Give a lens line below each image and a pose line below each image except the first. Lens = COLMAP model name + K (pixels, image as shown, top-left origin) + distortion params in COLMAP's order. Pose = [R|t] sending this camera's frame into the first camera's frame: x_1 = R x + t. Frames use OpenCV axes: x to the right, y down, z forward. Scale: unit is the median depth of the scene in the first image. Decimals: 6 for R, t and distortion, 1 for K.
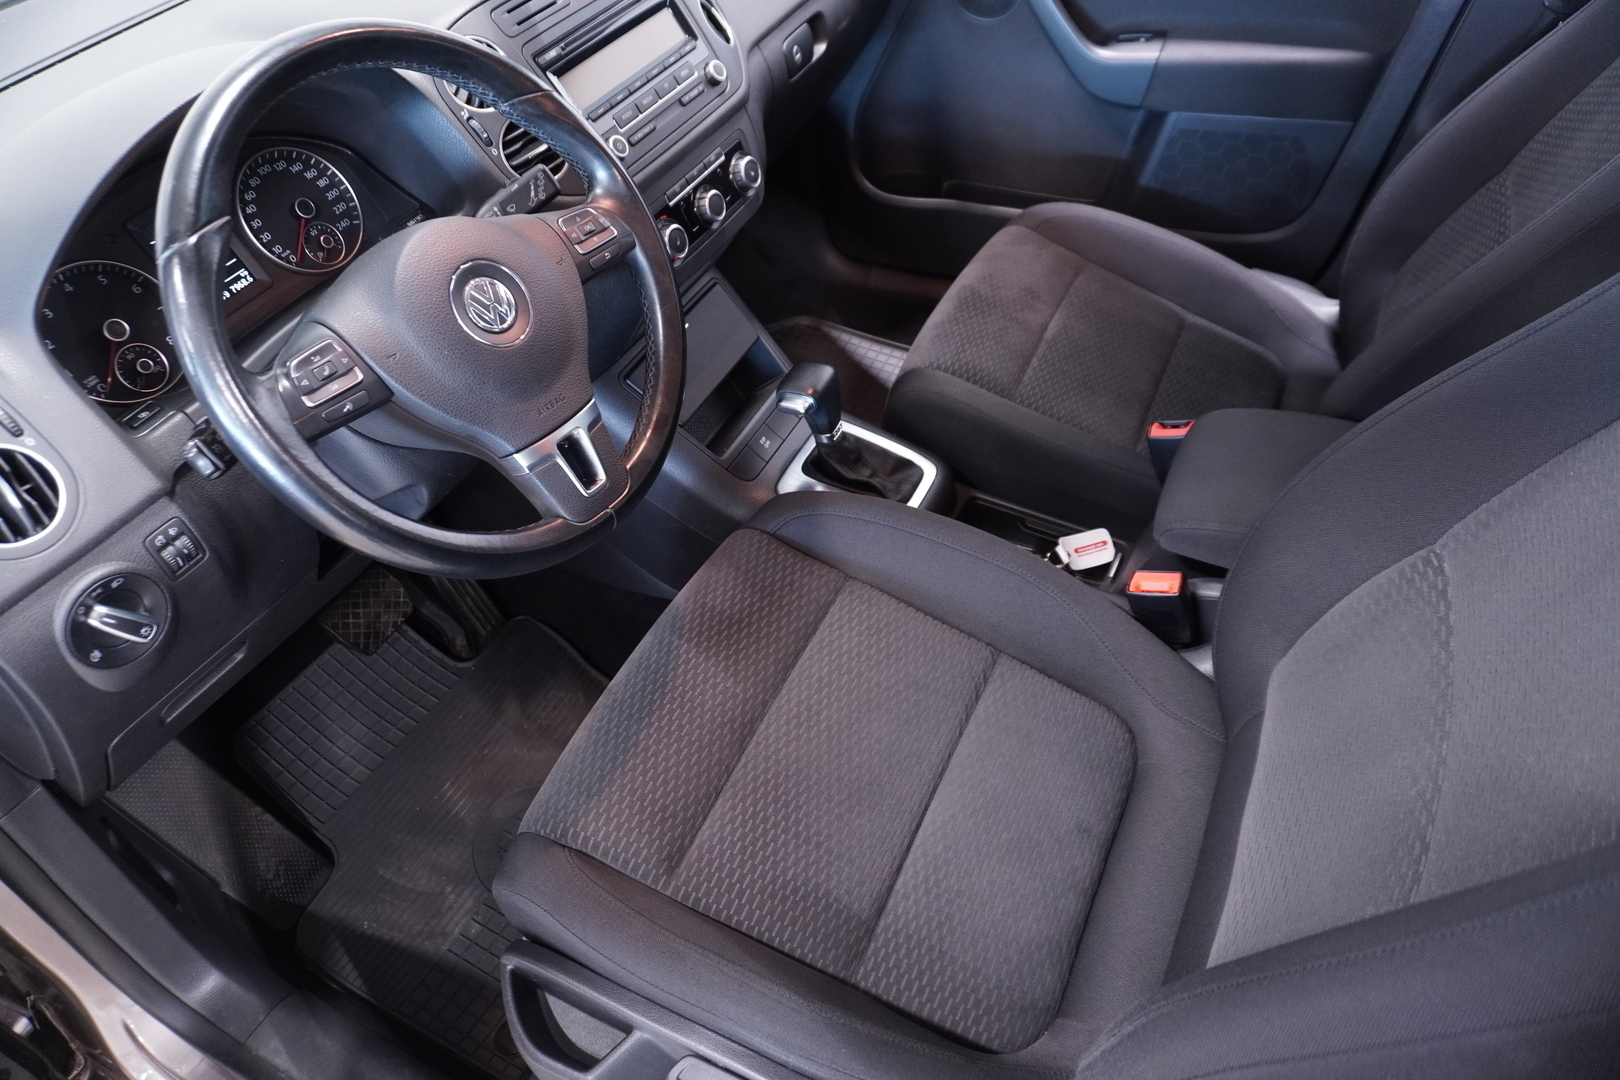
lens RADIAL K [[1060.3, 0, 828.7], [0, 1060.3, 557.6], [0, 0, 1]] dist [-0.064110, 0.020101]
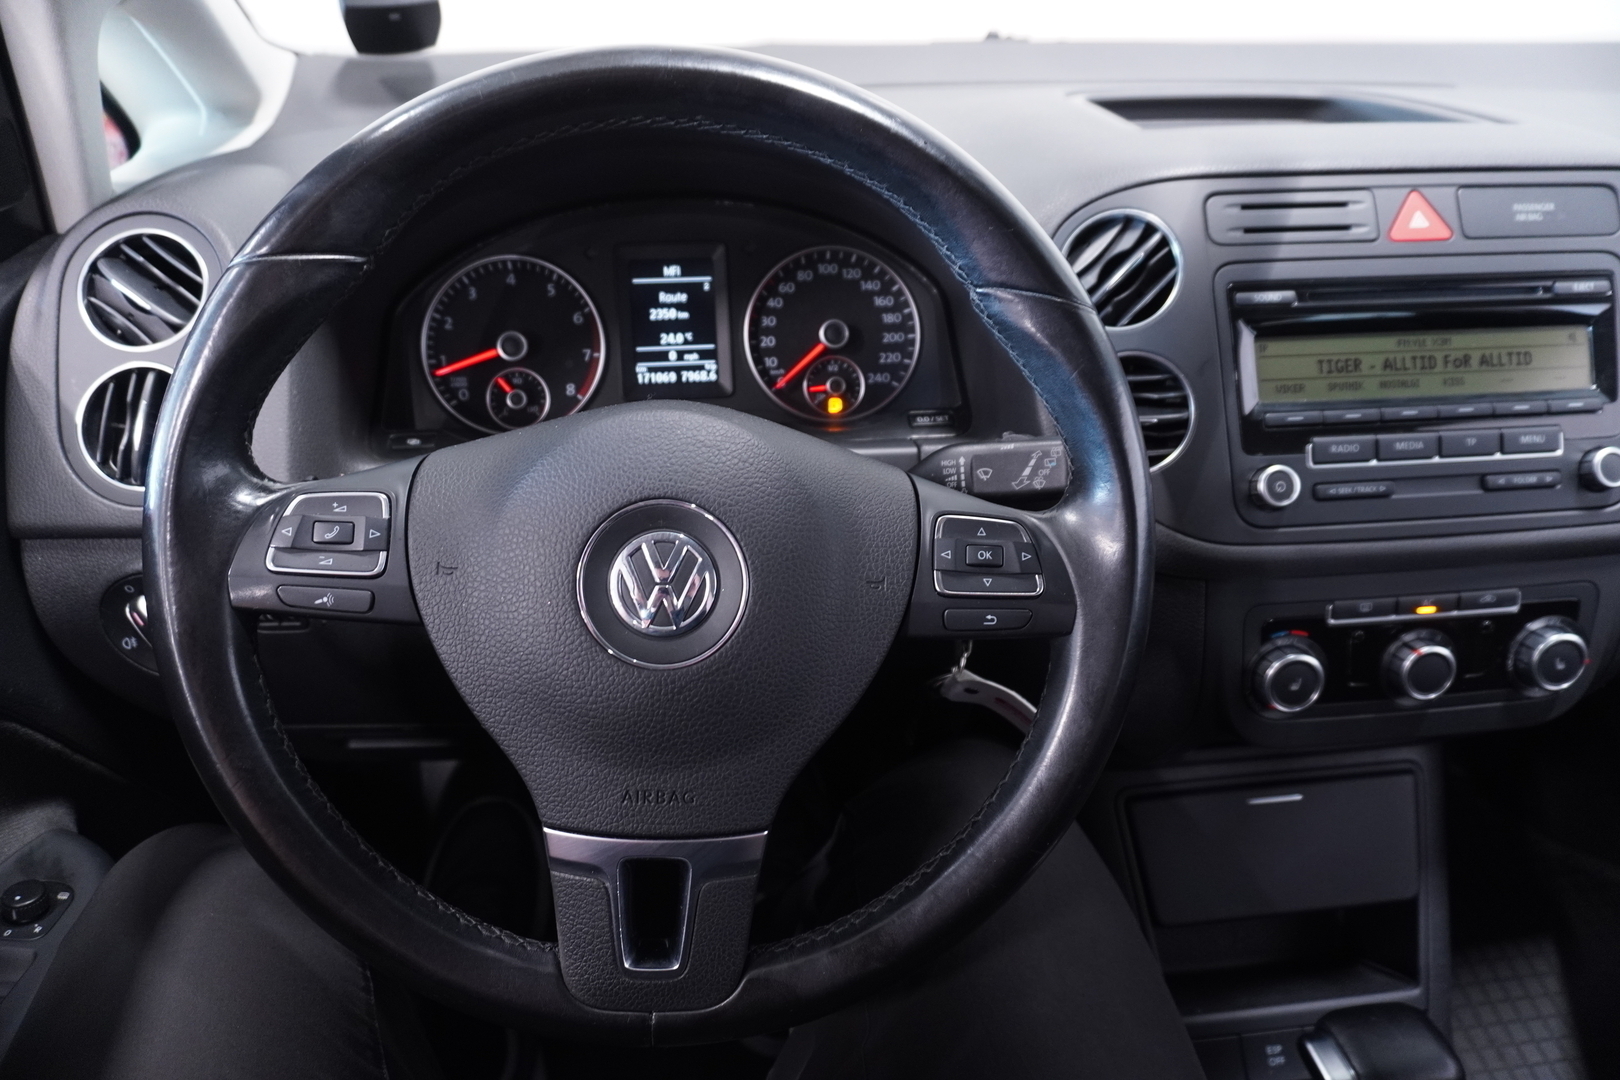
lens RADIAL K [[1071.2, 0, 810.0], [0, 1071.2, 540.0], [0, 0, 1]] dist [-0.030679, 0.001701]
pose [[0.521760, 0.516542, -0.678934, 0.060440], [-0.636822, 0.765391, 0.092923, -0.269177], [0.567649, 0.383876, 0.728296, 0.476134]]
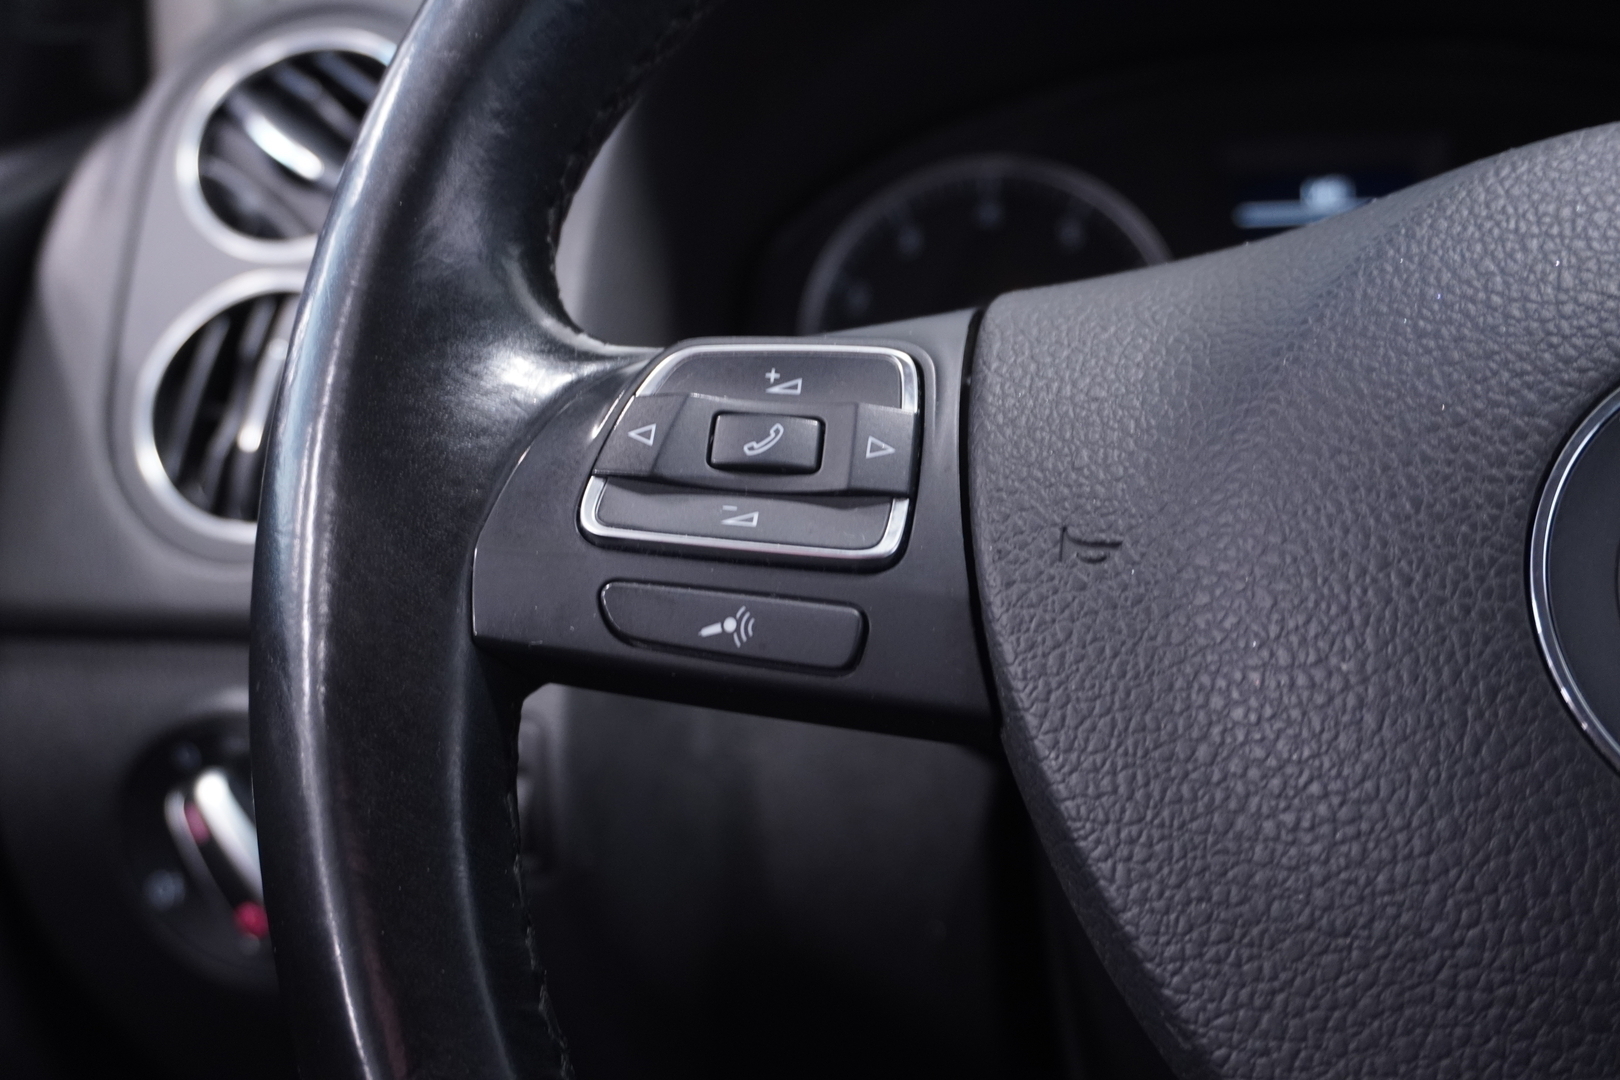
lens RADIAL K [[1754.0, 0, 924.7], [0, 1754.0, 490.9], [0, 0, 1]] dist [-0.001926, 0.006181]
pose [[0.363800, 0.336858, -0.868433, -0.085418], [-0.653951, 0.756288, 0.019408, -0.140976], [0.663323, 0.560852, 0.495426, 0.561888]]
